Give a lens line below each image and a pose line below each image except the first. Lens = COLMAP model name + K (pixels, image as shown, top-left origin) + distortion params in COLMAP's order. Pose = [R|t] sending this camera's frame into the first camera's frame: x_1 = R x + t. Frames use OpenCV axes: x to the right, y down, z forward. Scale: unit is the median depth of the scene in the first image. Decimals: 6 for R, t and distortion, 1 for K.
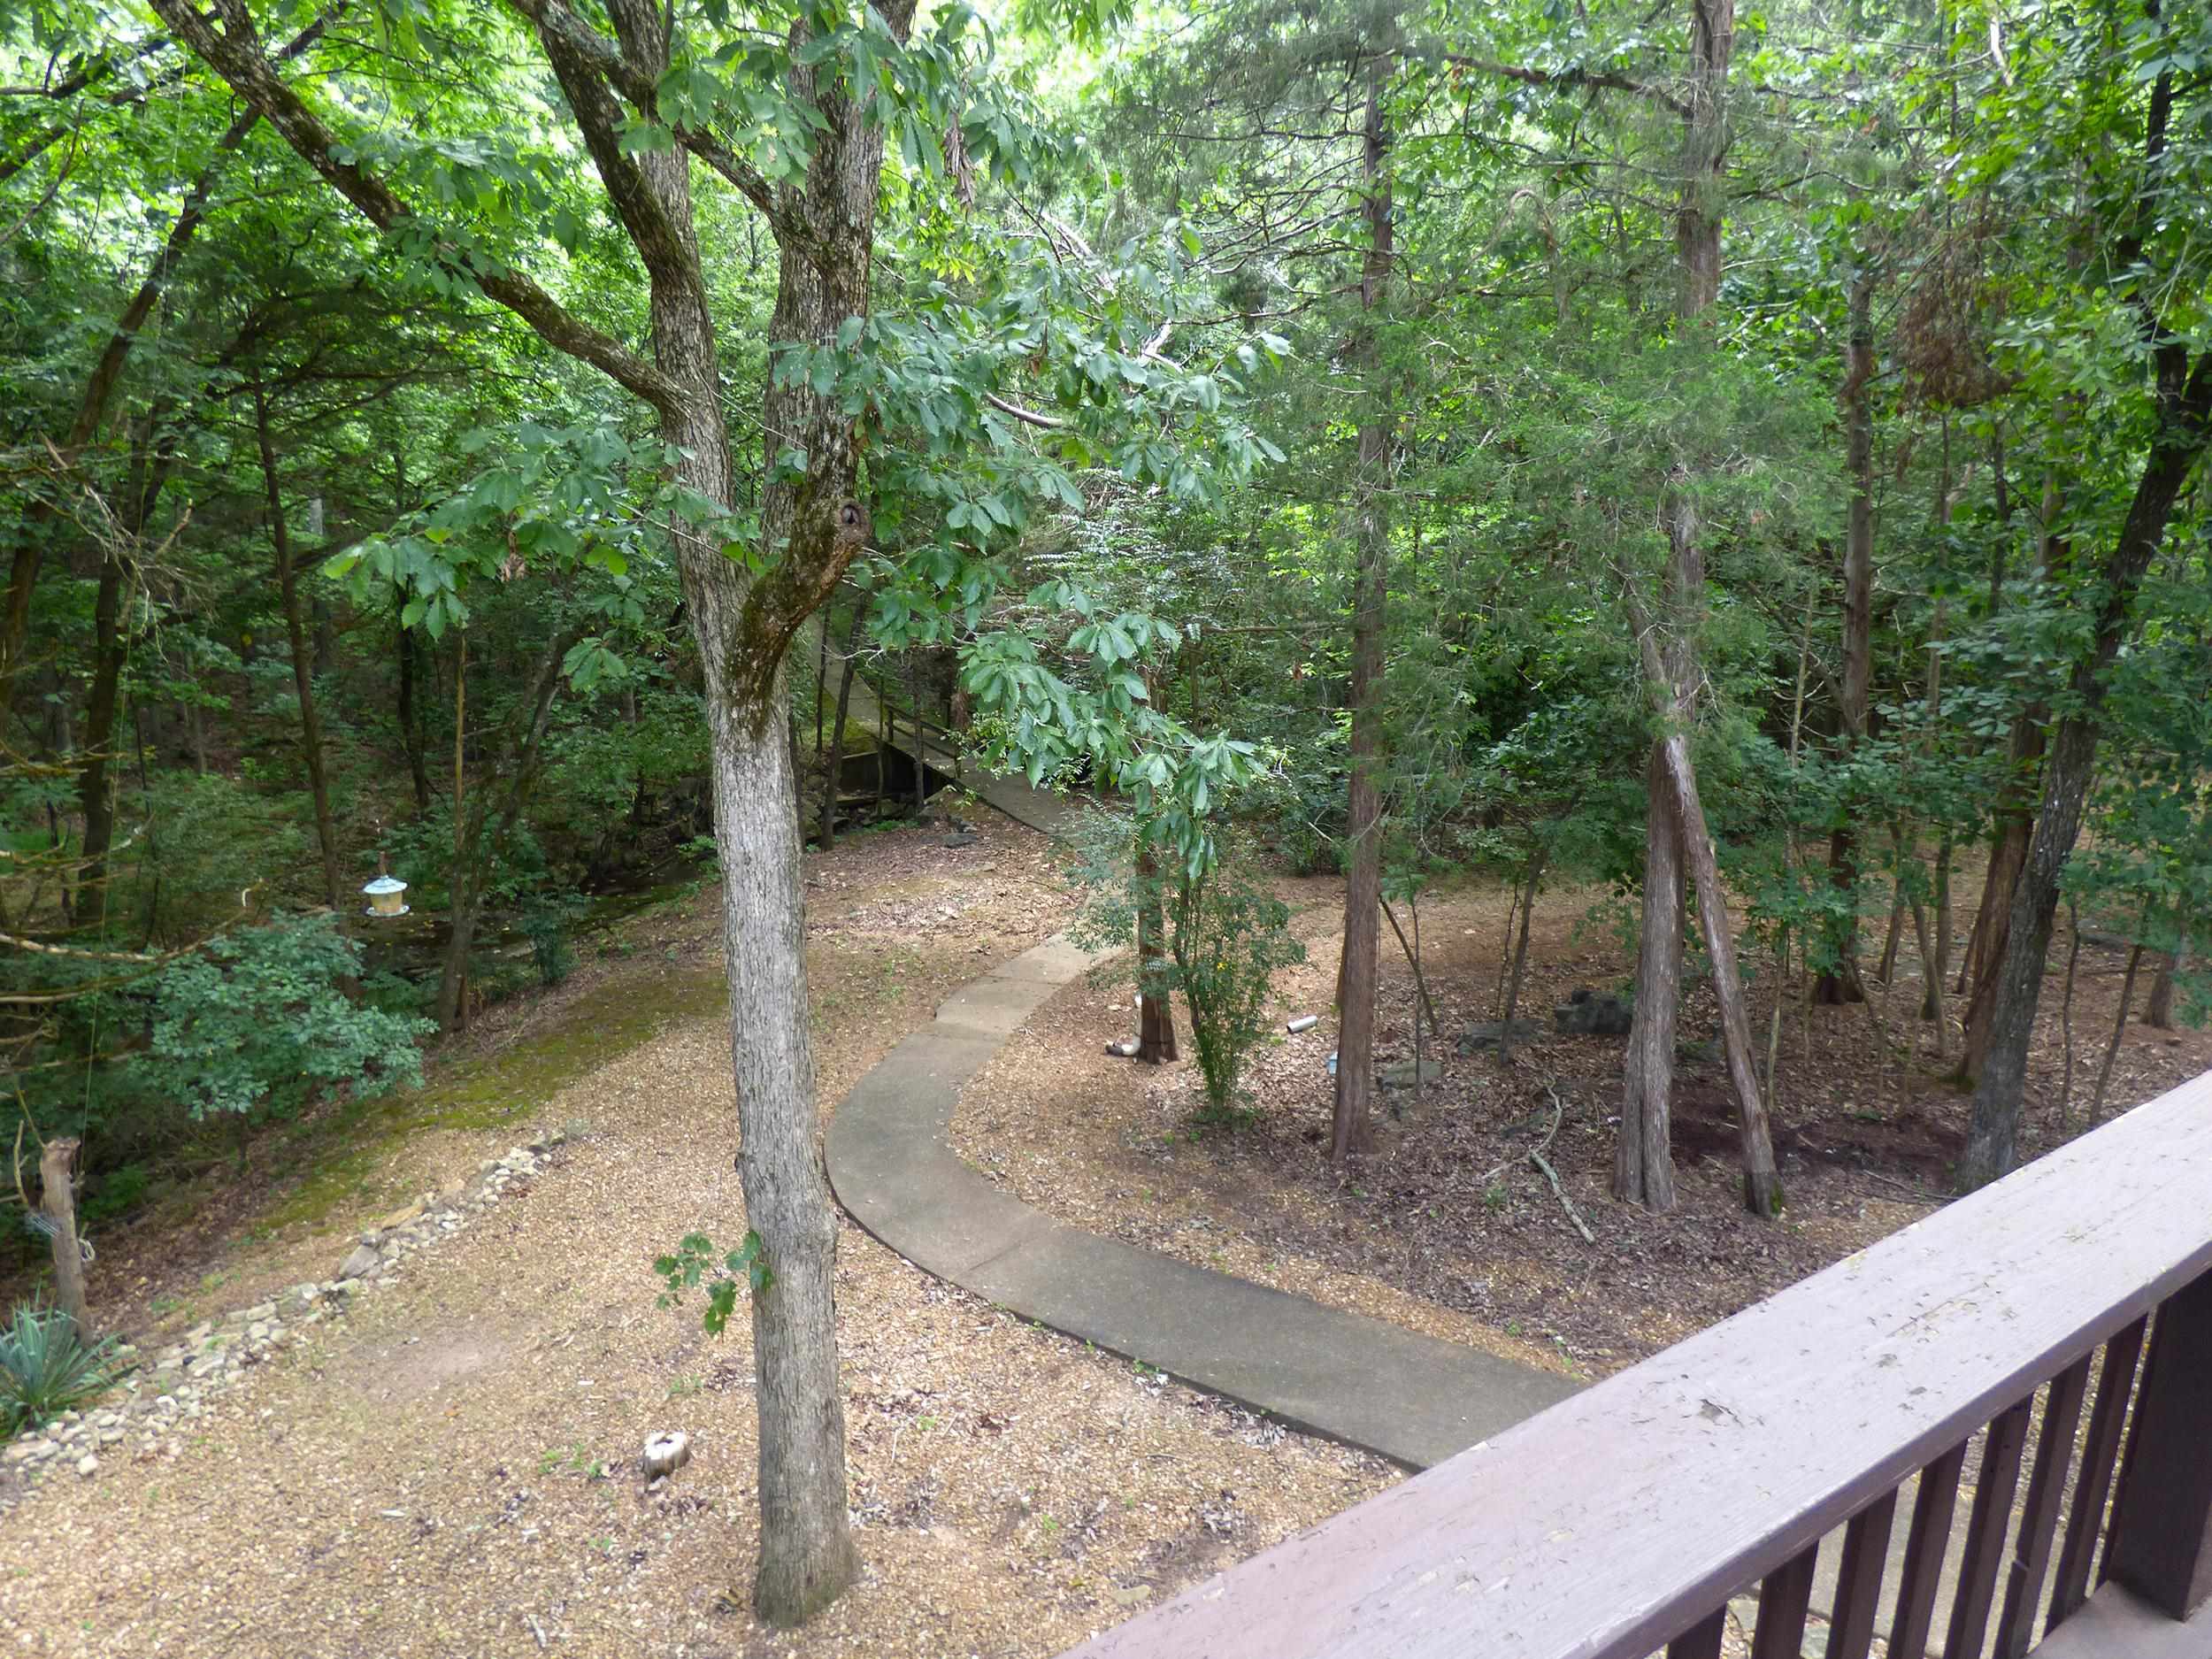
lens RADIAL K [[1358.4, 0, 1106.0], [0, 1358.4, 829.5], [0, 0, 1]] dist [-0.004134, 0.000100]
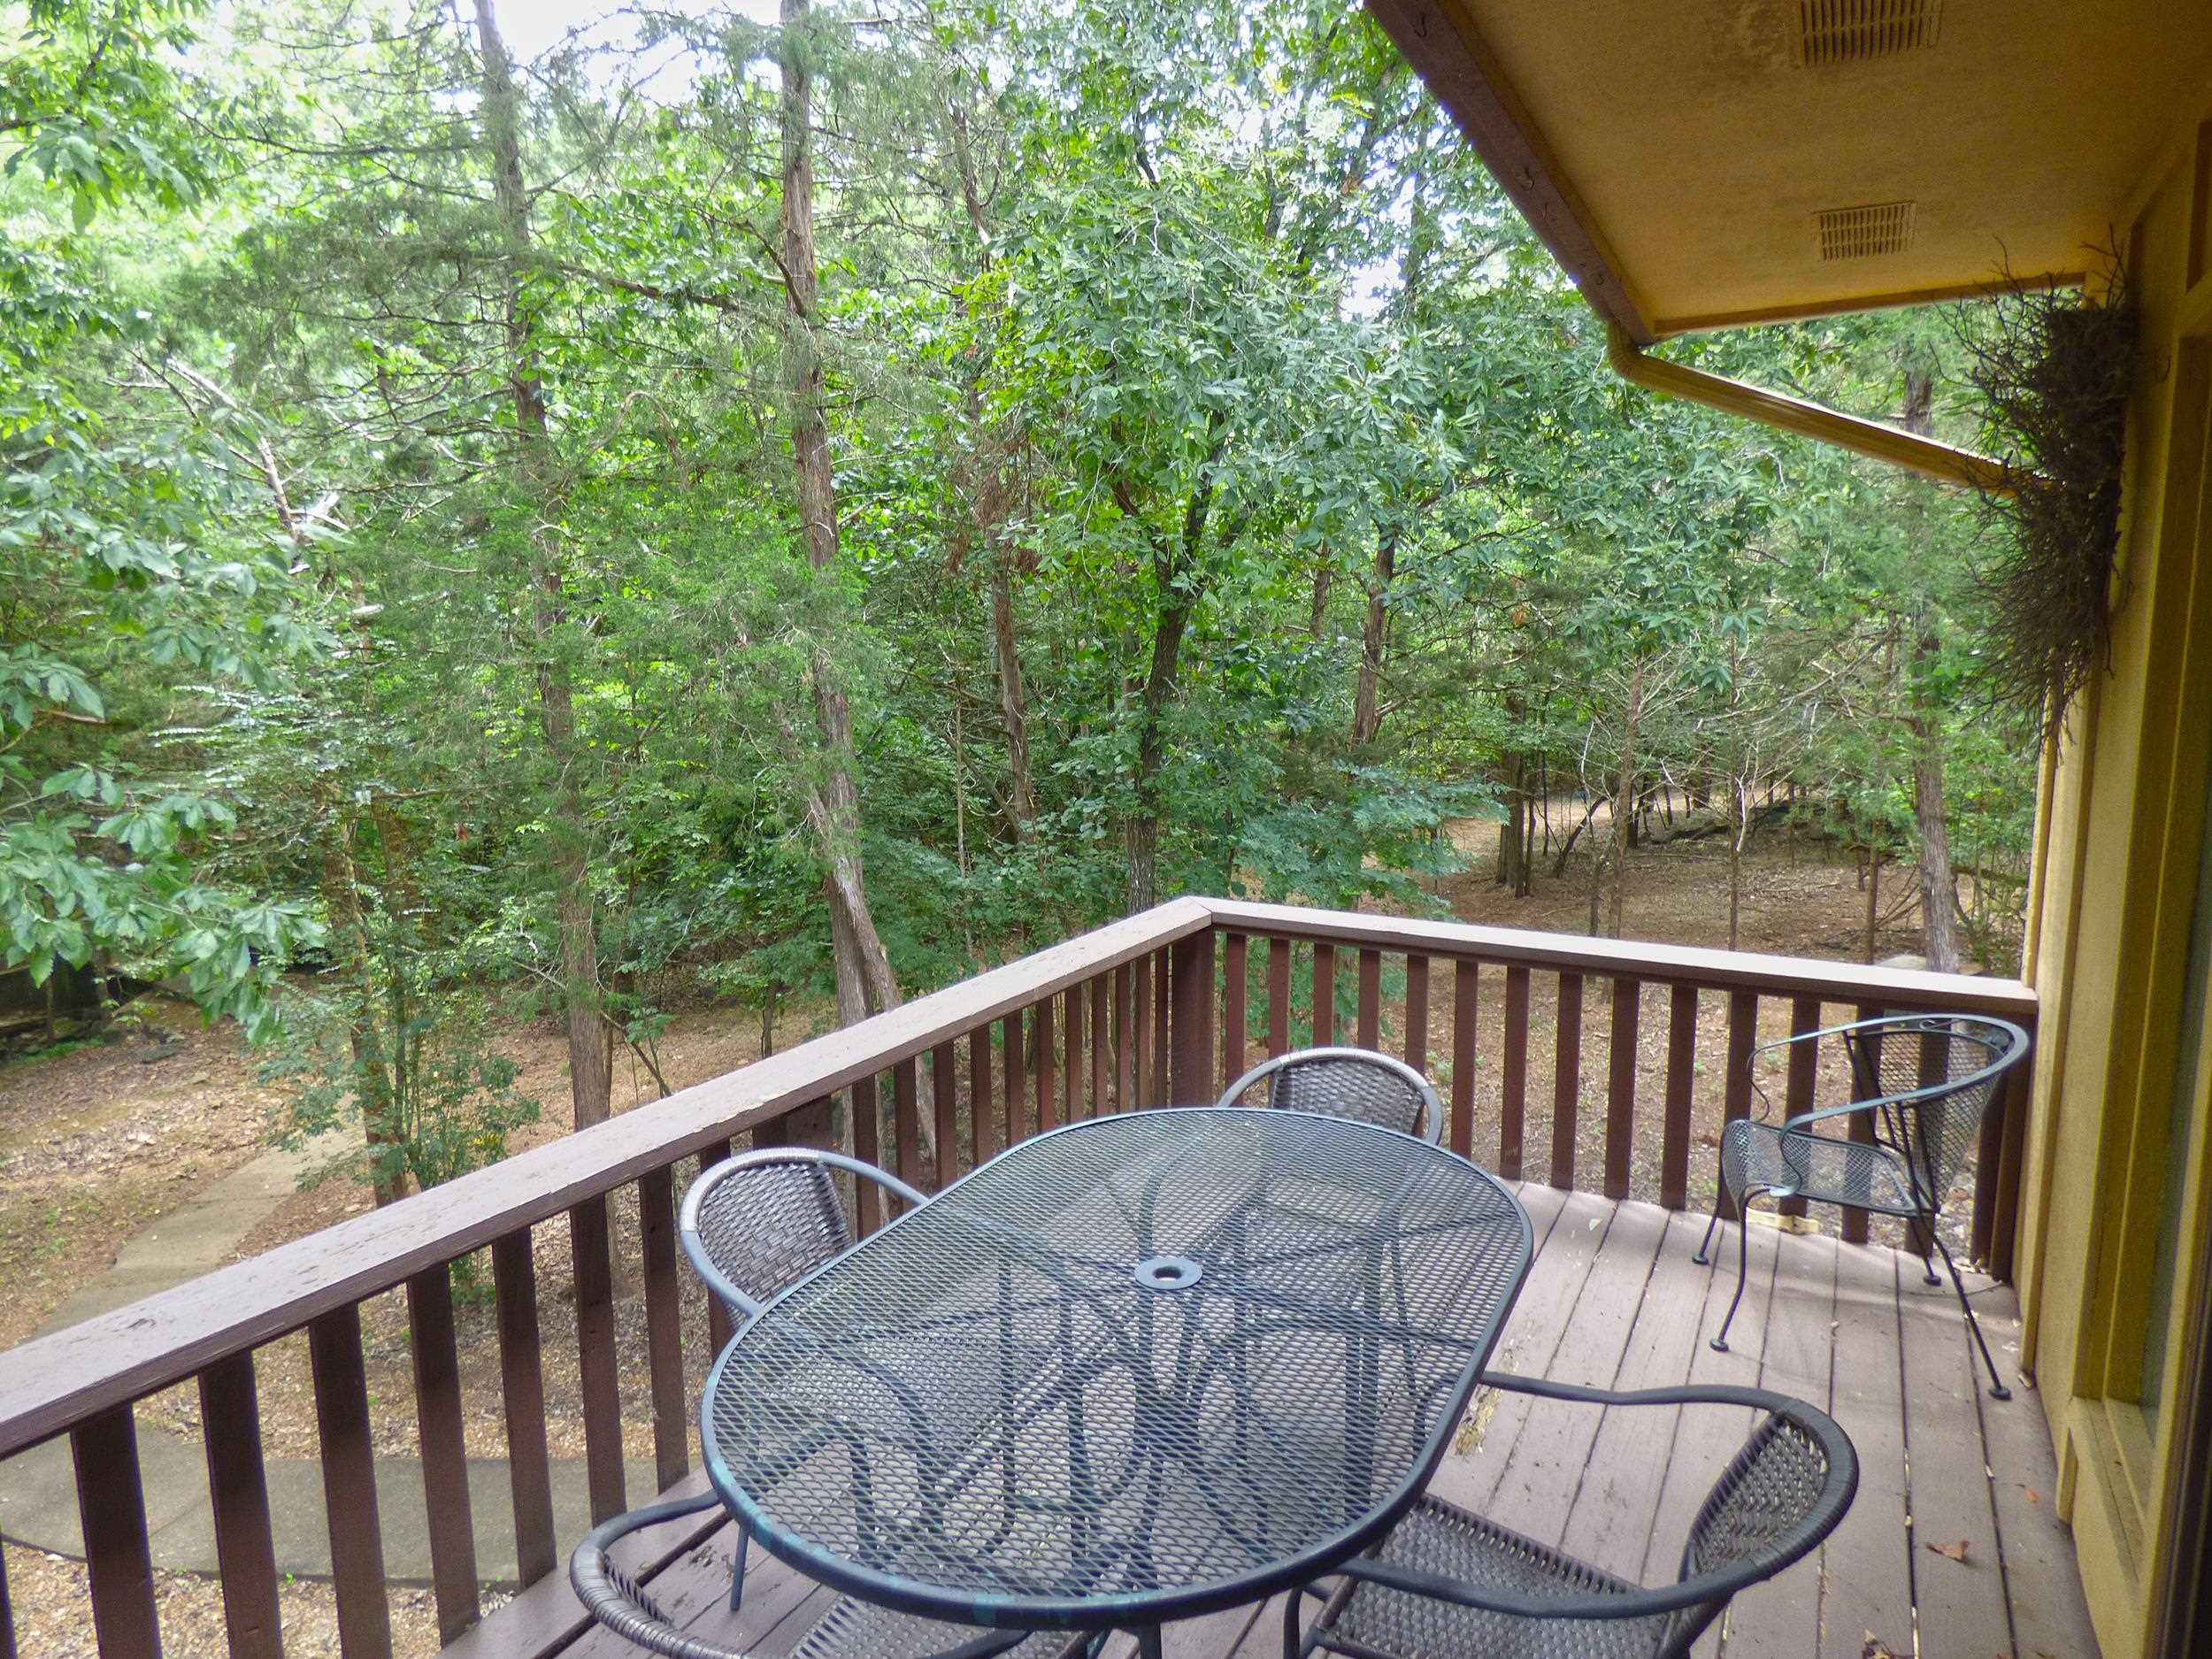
lens RADIAL K [[1358.4, 0, 1106.0], [0, 1358.4, 829.5], [0, 0, 1]] dist [-0.004134, 0.000100]
pose [[0.881826, -0.082788, 0.464252, 0.080829], [0.129823, 0.989047, -0.070221, 0.014599], [-0.453354, 0.122194, 0.882915, -0.102752]]
